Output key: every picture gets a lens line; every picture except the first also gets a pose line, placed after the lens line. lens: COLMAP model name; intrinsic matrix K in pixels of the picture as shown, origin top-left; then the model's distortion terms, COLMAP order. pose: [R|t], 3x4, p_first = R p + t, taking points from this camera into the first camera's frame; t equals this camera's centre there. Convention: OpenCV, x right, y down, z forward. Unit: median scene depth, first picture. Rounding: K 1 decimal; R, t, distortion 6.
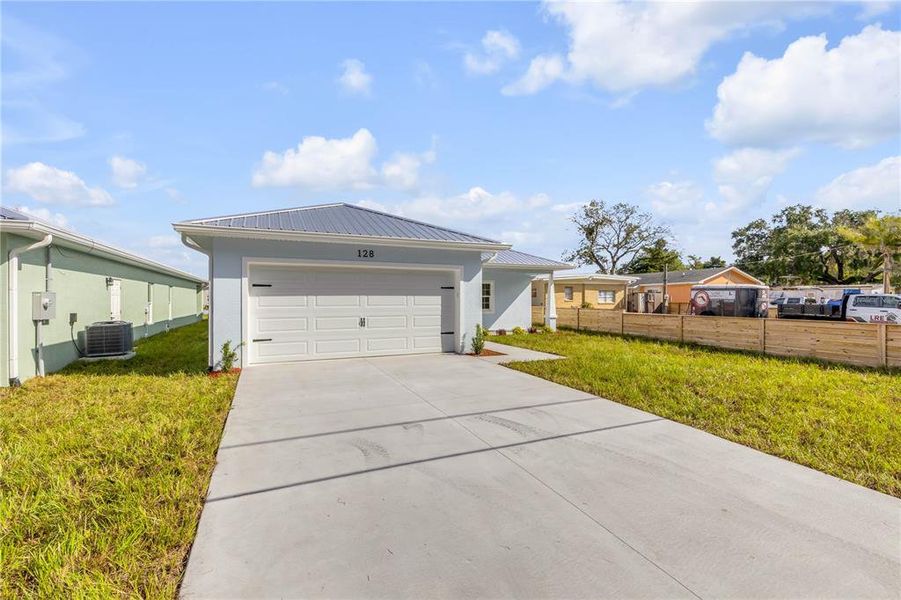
lens RADIAL K [[406.6, 0, 452.5], [0, 406.6, 300.2], [0, 0, 1]] dist [0.001392, 0.000314]
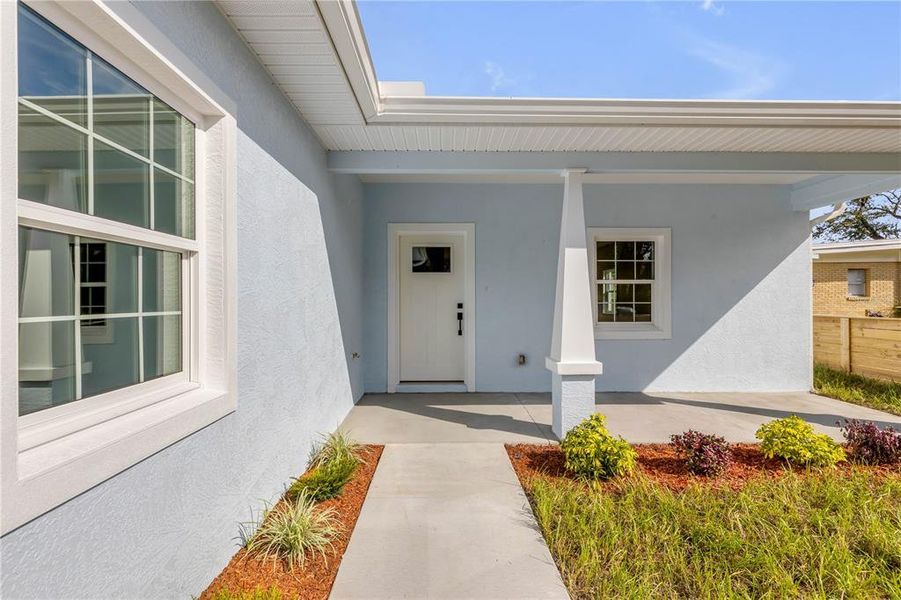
lens RADIAL K [[407.0, 0, 450.5], [0, 407.0, 300.0], [0, 0, 1]] dist [0.009600, -0.000211]
pose [[0.919234, -0.000260, -0.393713, 0.040963], [0.000135, 1.000000, -0.000345, 0.002602], [0.393713, 0.000264, 0.919233, 0.364301]]
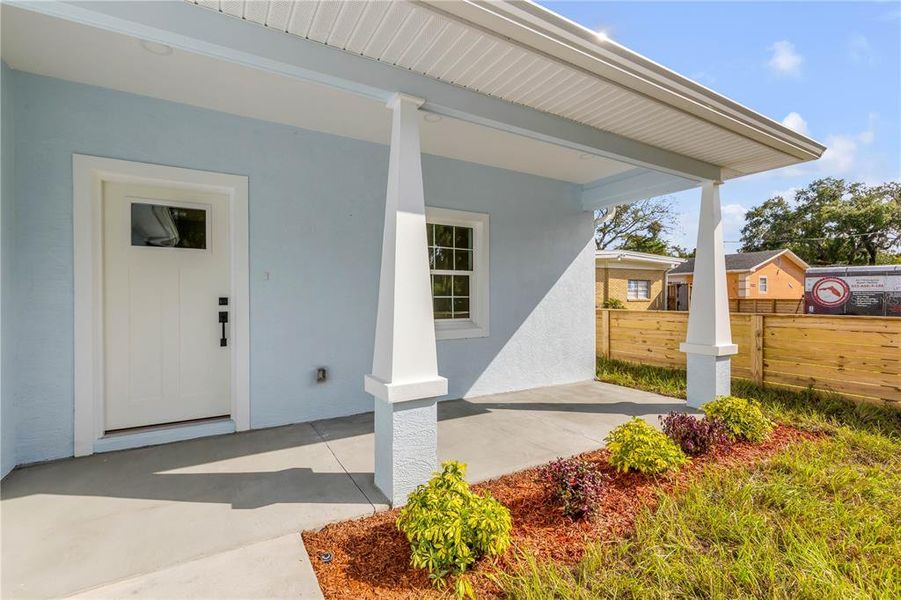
lens RADIAL K [[407.0, 0, 450.5], [0, 407.0, 300.0], [0, 0, 1]] dist [0.009600, -0.000211]
pose [[0.994421, -0.001806, 0.105467, 0.027526], [0.001383, 0.999991, 0.004087, 0.004304], [-0.105474, -0.003918, 0.994414, 0.405008]]
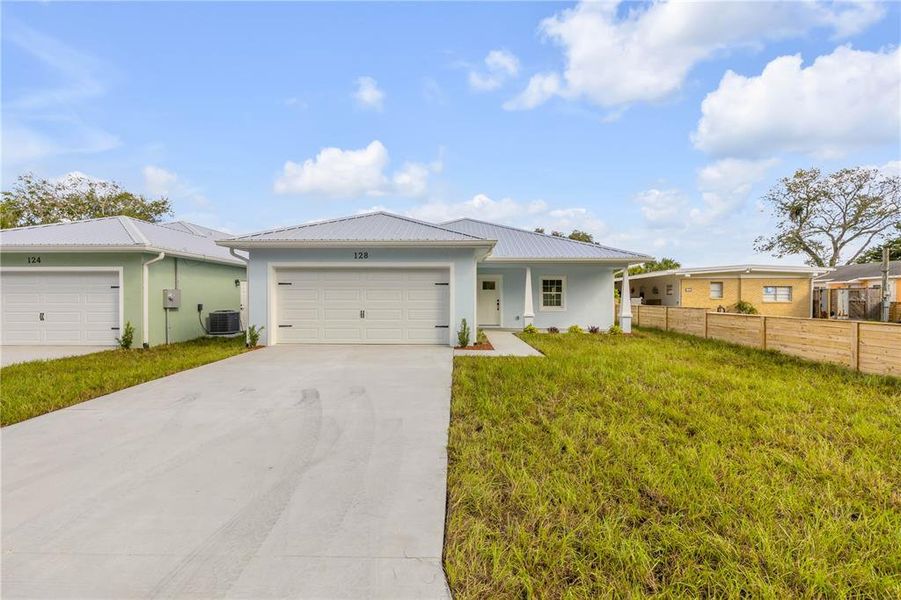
lens RADIAL K [[406.6, 0, 452.5], [0, 406.6, 300.2], [0, 0, 1]] dist [0.001392, 0.000314]
pose [[0.899898, 0.005117, -0.436071, 0.155192], [-0.003532, 0.999984, 0.004446, 0.002365], [0.436087, -0.002461, 0.899901, 0.019641]]
